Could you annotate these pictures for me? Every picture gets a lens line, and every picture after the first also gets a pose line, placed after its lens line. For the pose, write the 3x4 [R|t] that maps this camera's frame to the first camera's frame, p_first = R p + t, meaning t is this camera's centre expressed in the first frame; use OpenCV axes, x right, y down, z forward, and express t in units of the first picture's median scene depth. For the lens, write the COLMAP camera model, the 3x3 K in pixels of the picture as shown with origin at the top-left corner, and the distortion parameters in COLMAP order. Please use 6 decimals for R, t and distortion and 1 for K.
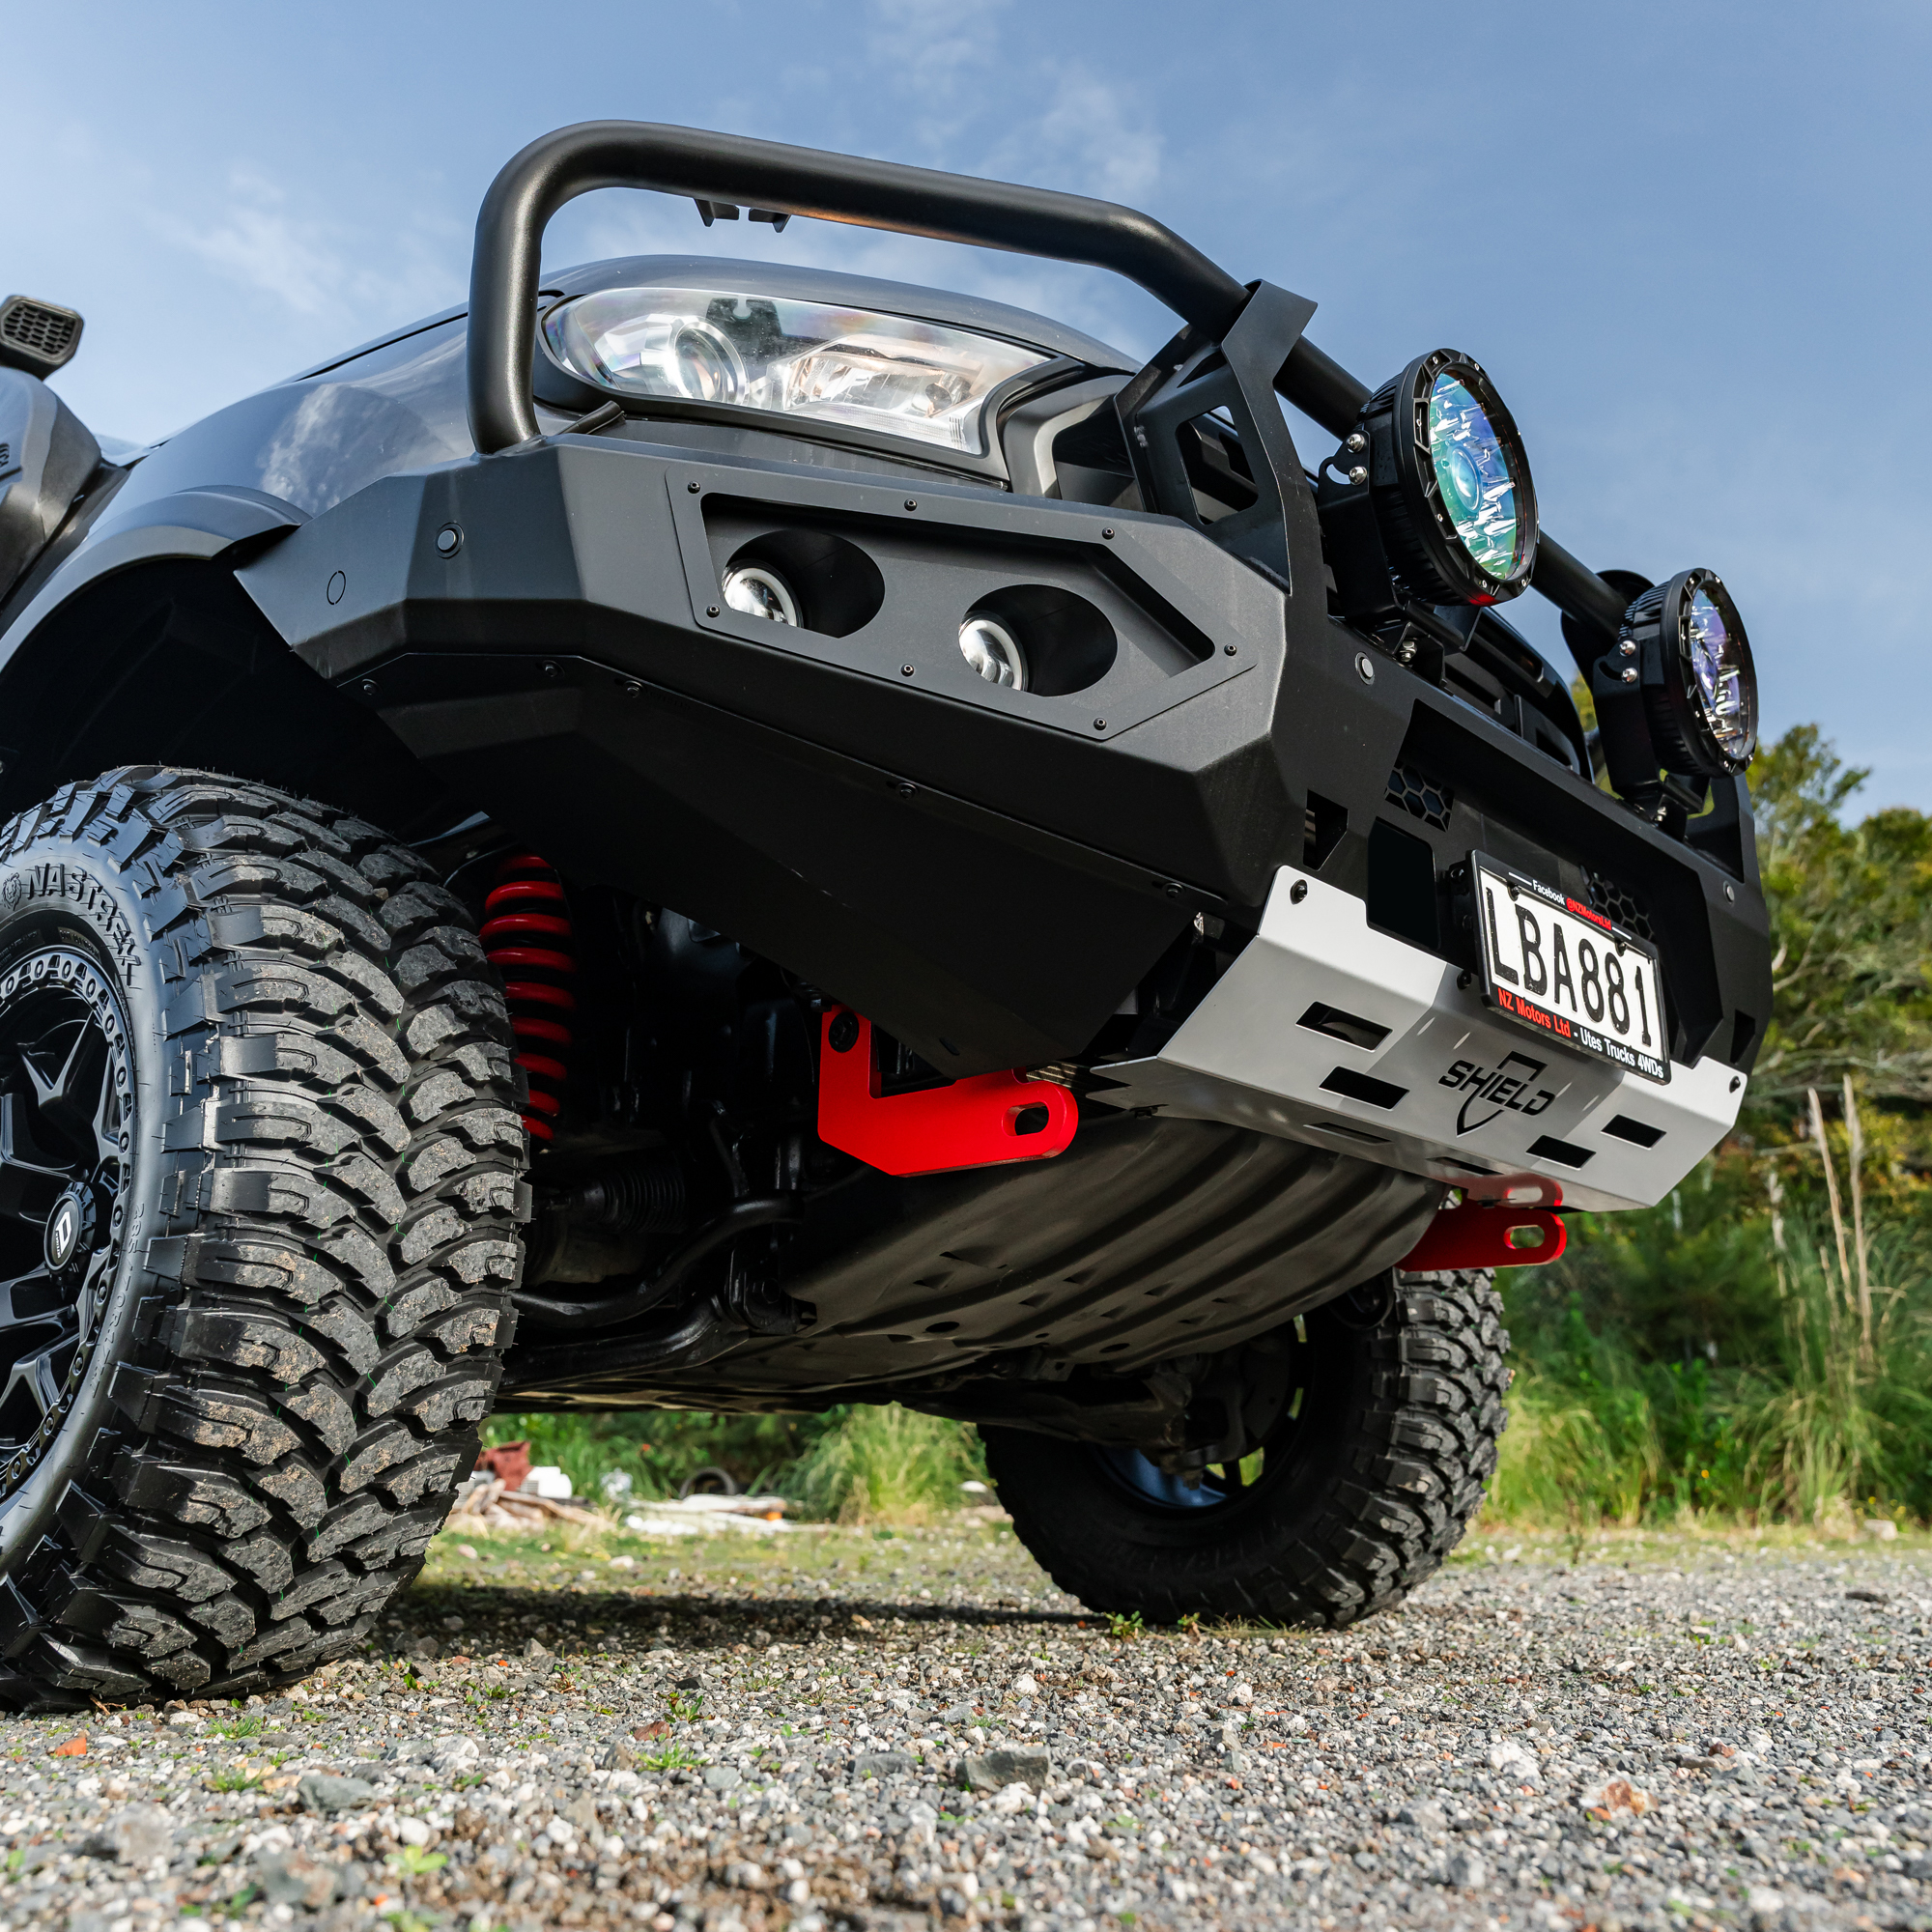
lens RADIAL K [[1955.1, 0, 966.0], [0, 1955.1, 966.0], [0, 0, 1]] dist [-0.009073, -0.006271]
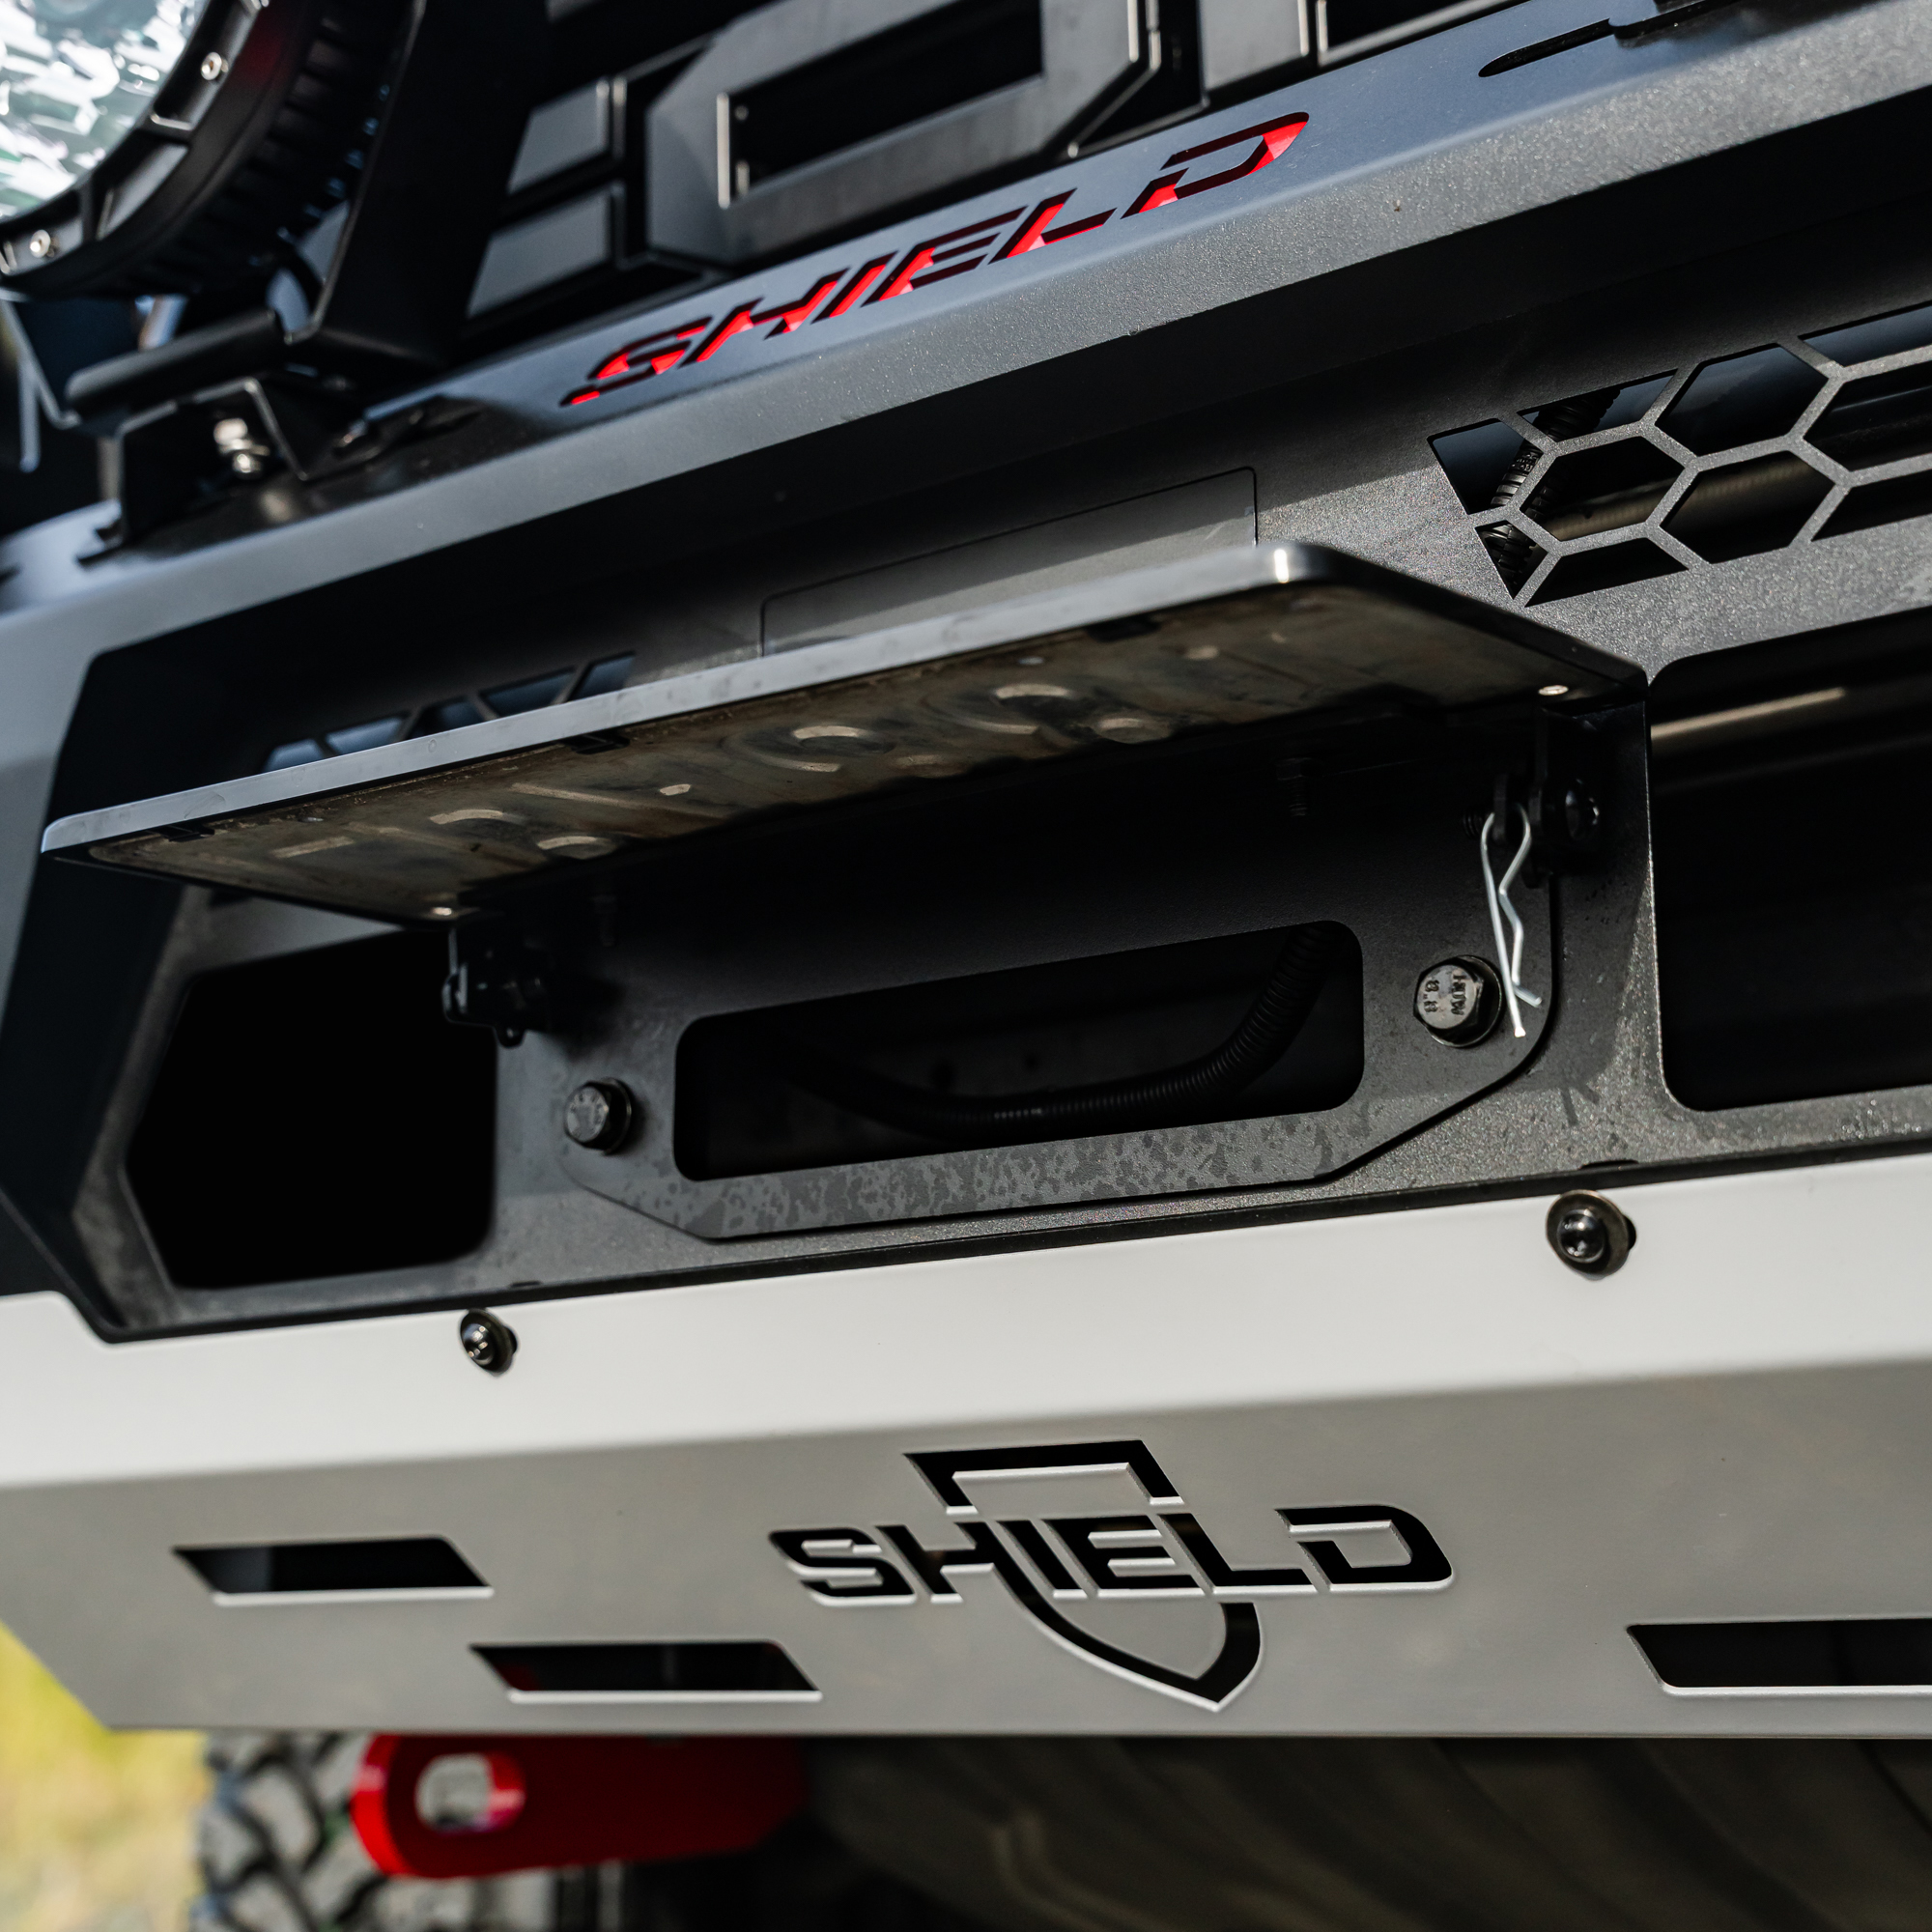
lens RADIAL K [[3212.9, 0, 961.0], [0, 3212.9, 990.9], [0, 0, 1]] dist [-0.002049, 0.066103]
pose [[0.081197, -0.208417, -0.974664, 0.738315], [0.298832, 0.937996, -0.175681, 0.064417], [0.950845, -0.276996, 0.138444, 0.971765]]
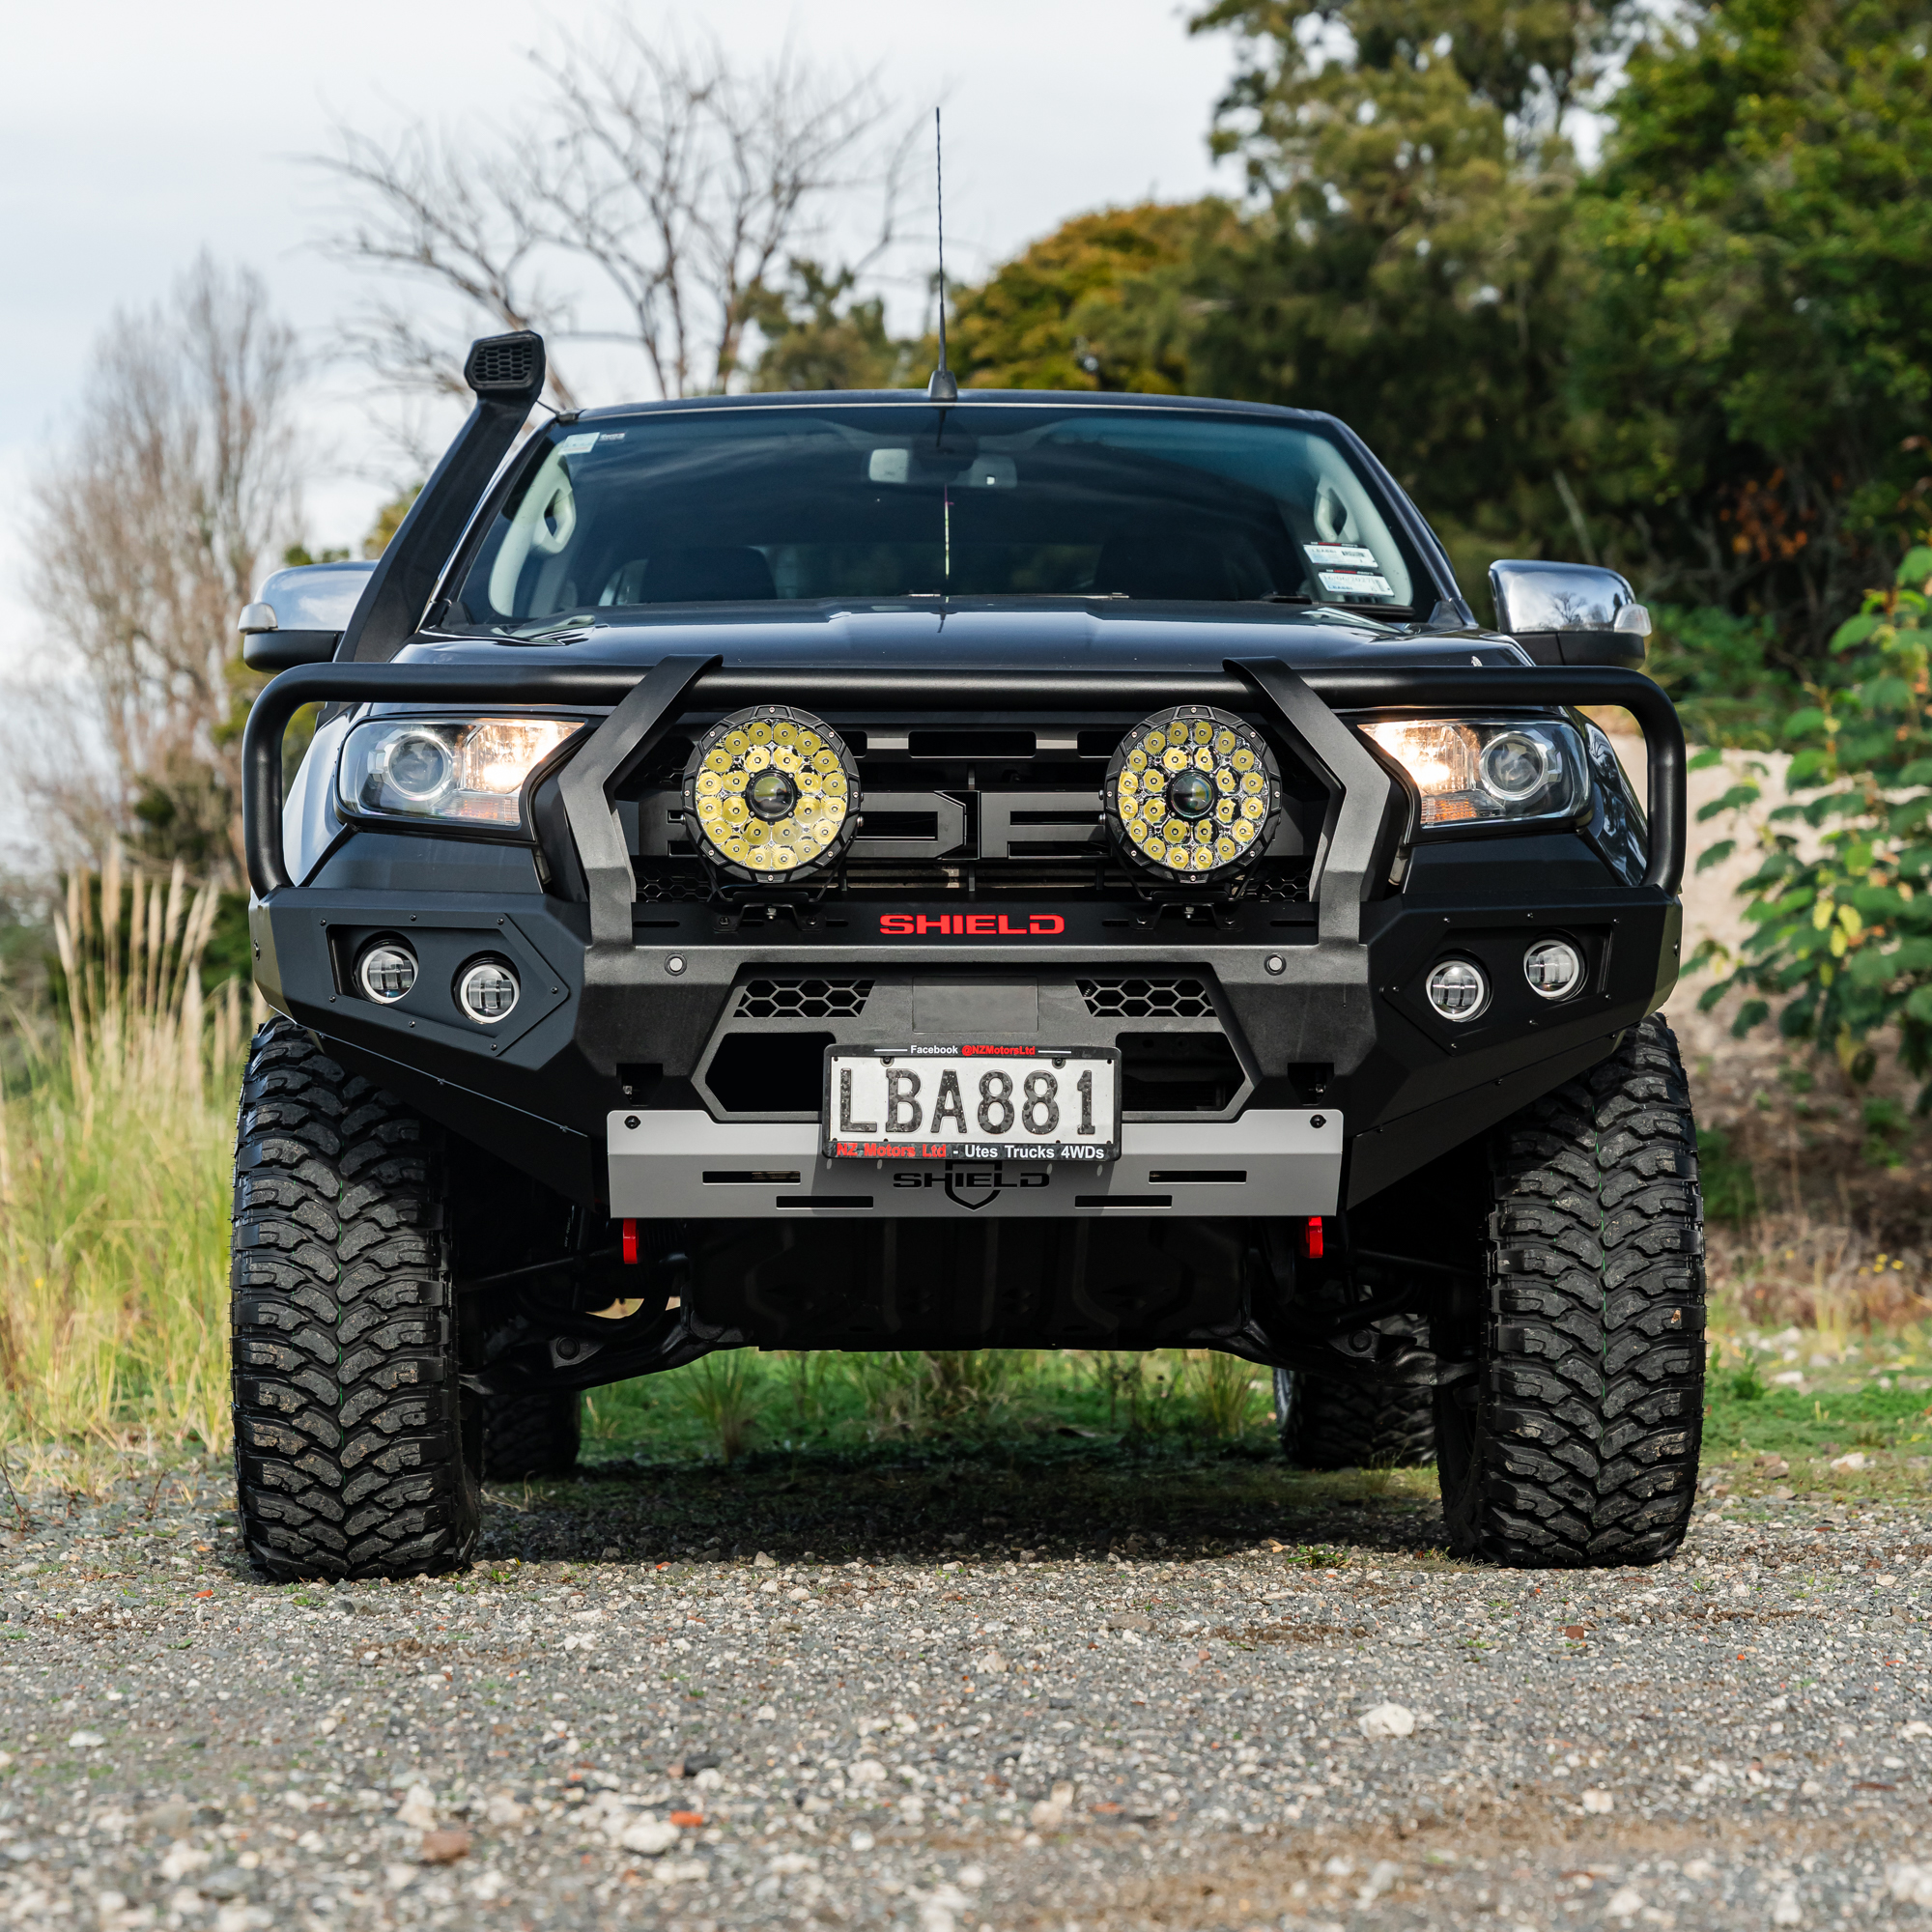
lens RADIAL K [[5802.7, 0, 964.1], [0, 5802.7, 1008.8], [0, 0, 1]] dist [0.053703, 0.020631]
pose [[0.686197, -0.042330, -0.726183, 3.289351], [0.213070, 0.966215, 0.145016, -0.654835], [0.695511, -0.254237, 0.672033, -1.724759]]
